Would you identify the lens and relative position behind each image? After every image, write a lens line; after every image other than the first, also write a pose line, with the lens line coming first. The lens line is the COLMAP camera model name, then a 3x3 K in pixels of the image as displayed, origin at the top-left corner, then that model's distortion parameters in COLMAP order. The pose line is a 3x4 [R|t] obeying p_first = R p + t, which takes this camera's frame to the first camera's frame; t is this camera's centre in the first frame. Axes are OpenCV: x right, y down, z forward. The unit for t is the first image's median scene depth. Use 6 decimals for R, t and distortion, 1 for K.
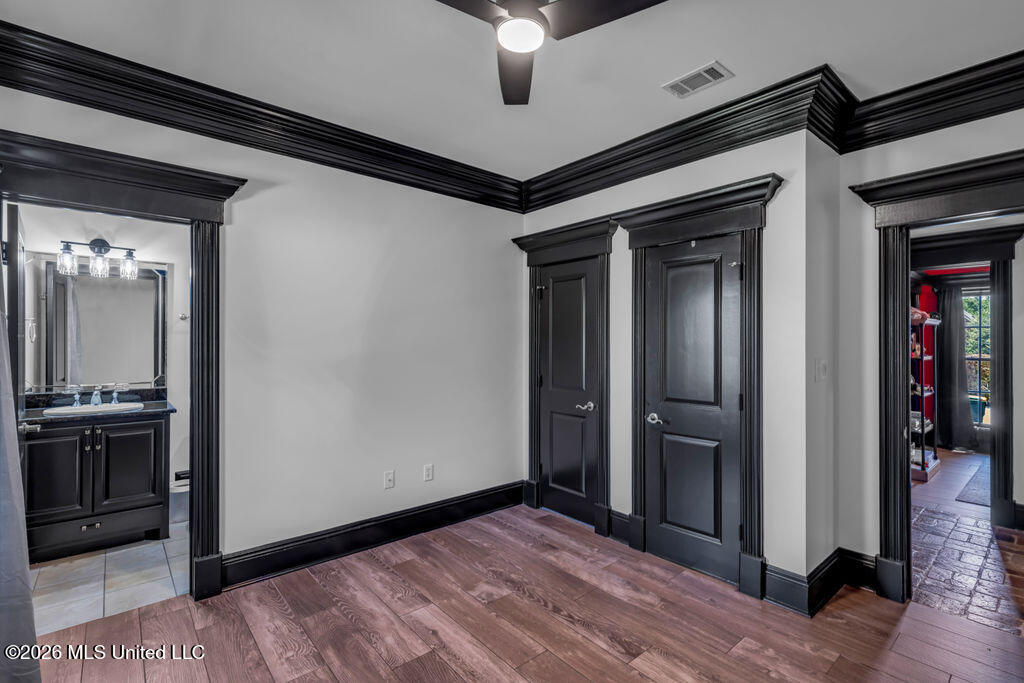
lens RADIAL K [[467.6, 0, 515.6], [0, 467.6, 342.5], [0, 0, 1]] dist [-0.000316, -0.000092]
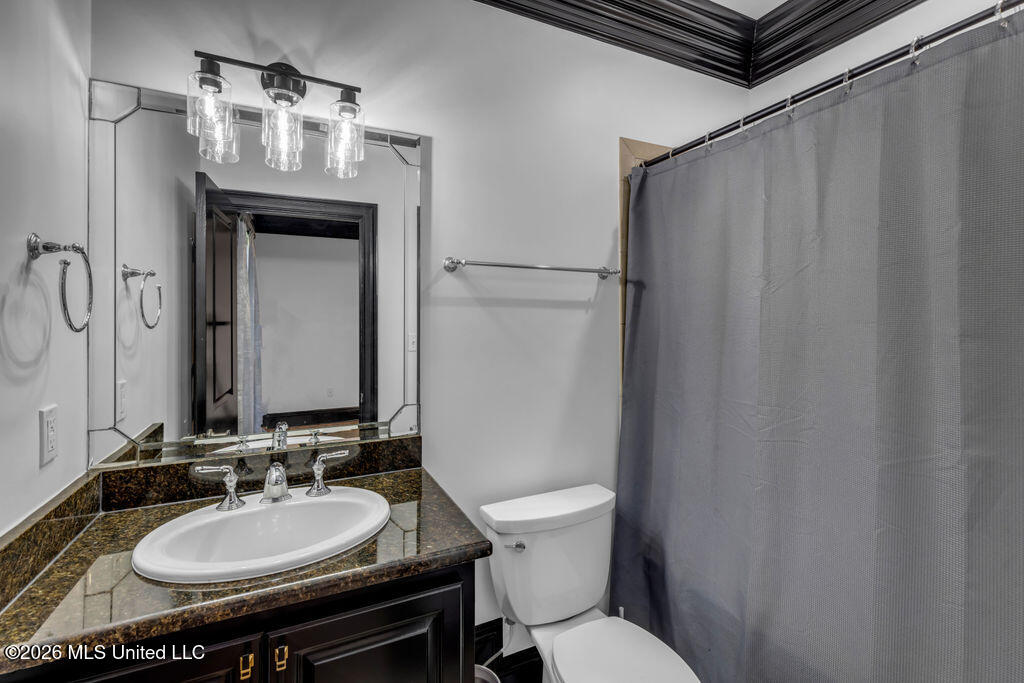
lens RADIAL K [[467.6, 0, 517.5], [0, 467.6, 318.4], [0, 0, 1]] dist [-0.000316, -0.000092]
pose [[0.964505, -0.000625, -0.264065, -0.552525], [0.001694, 0.999991, 0.003823, -0.008052], [0.264061, -0.004135, 0.964497, 0.622339]]
